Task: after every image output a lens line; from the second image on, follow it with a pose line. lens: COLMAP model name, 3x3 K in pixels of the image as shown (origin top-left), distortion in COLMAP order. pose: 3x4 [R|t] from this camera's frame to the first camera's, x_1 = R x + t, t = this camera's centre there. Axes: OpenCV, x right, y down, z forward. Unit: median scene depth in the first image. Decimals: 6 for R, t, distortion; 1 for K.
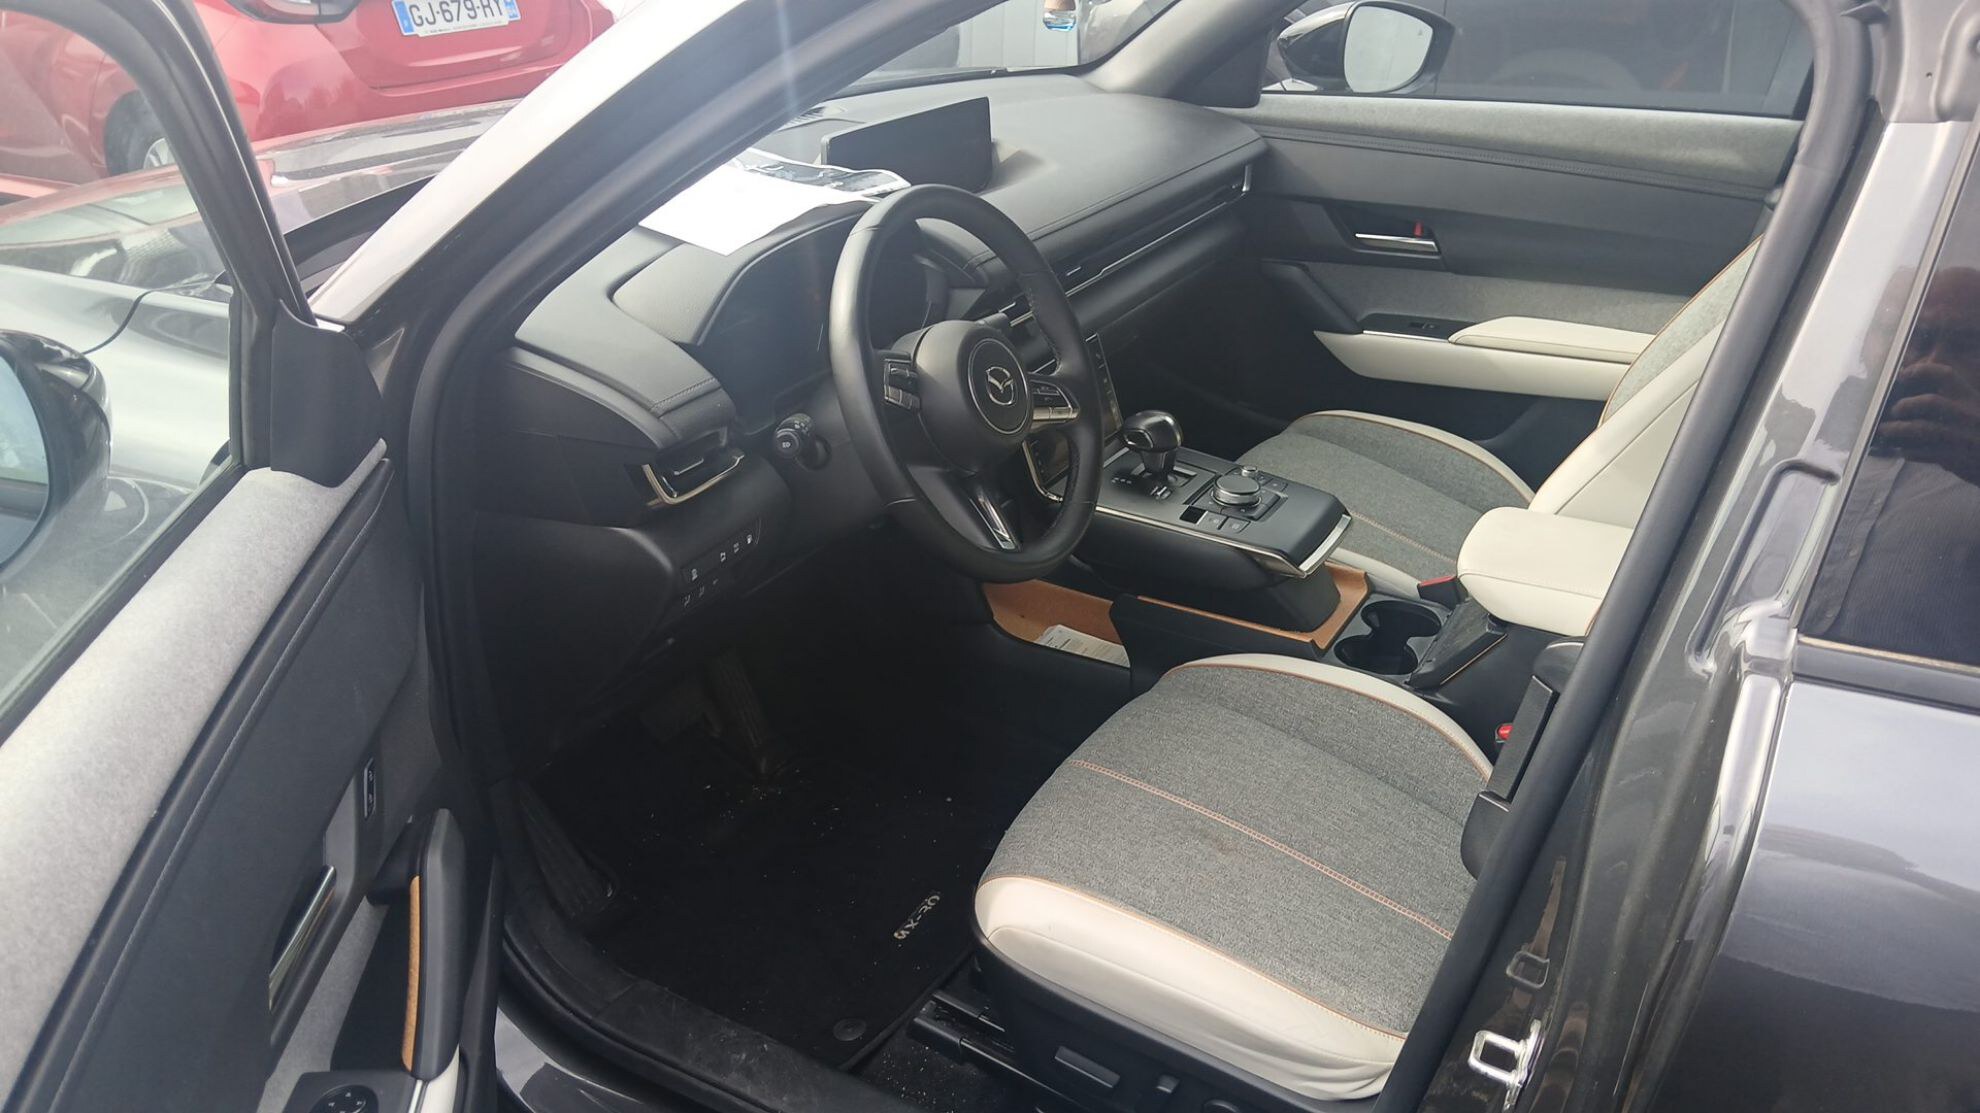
lens RADIAL K [[1543.6, 0, 990.0], [0, 1543.6, 556.5], [0, 0, 1]] dist [0.061537, -0.001237]
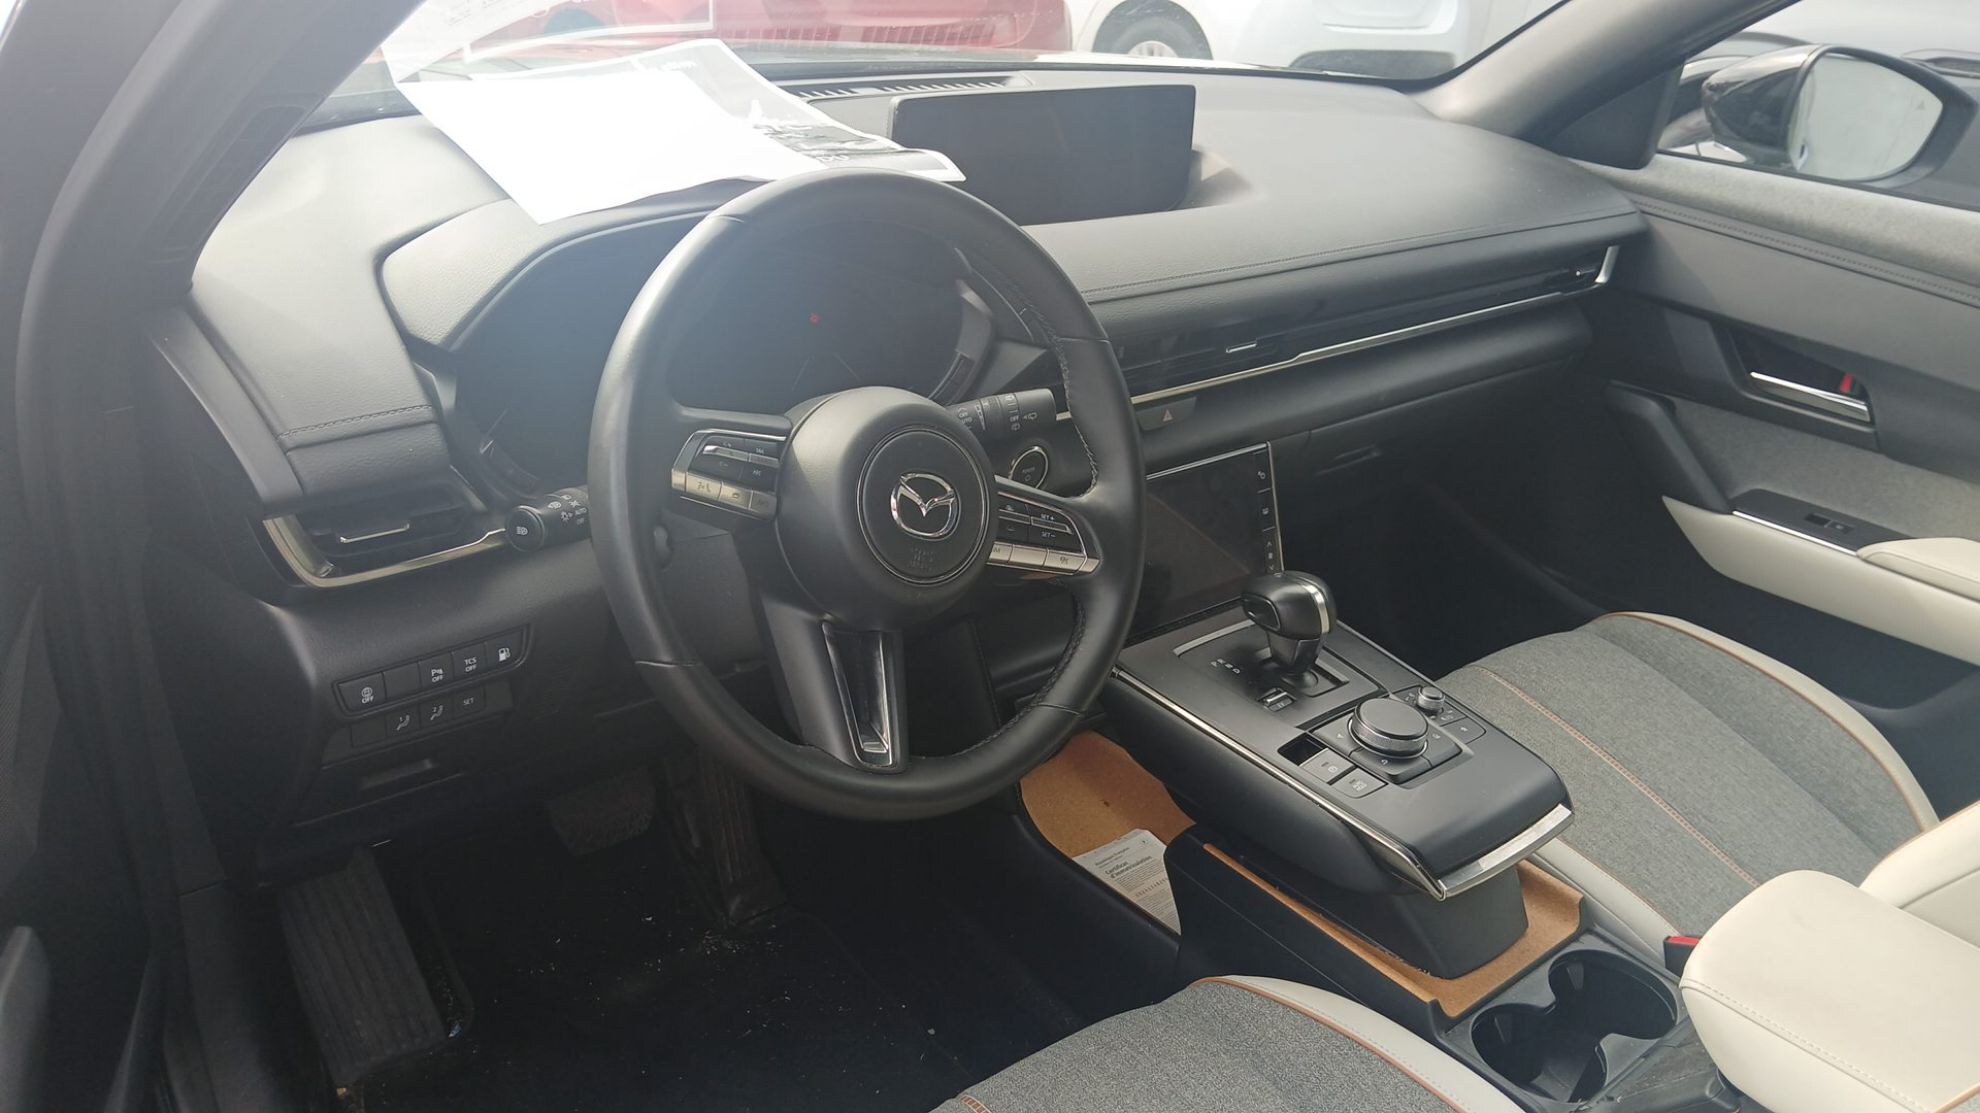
lens RADIAL K [[1551.9, 0, 990.0], [0, 1551.9, 556.5], [0, 0, 1]] dist [0.052056, -0.141372]
pose [[0.937231, 0.217641, -0.272452, 0.148892], [-0.221490, 0.975016, 0.016946, -0.077339], [0.269333, 0.044463, 0.962020, 0.297240]]
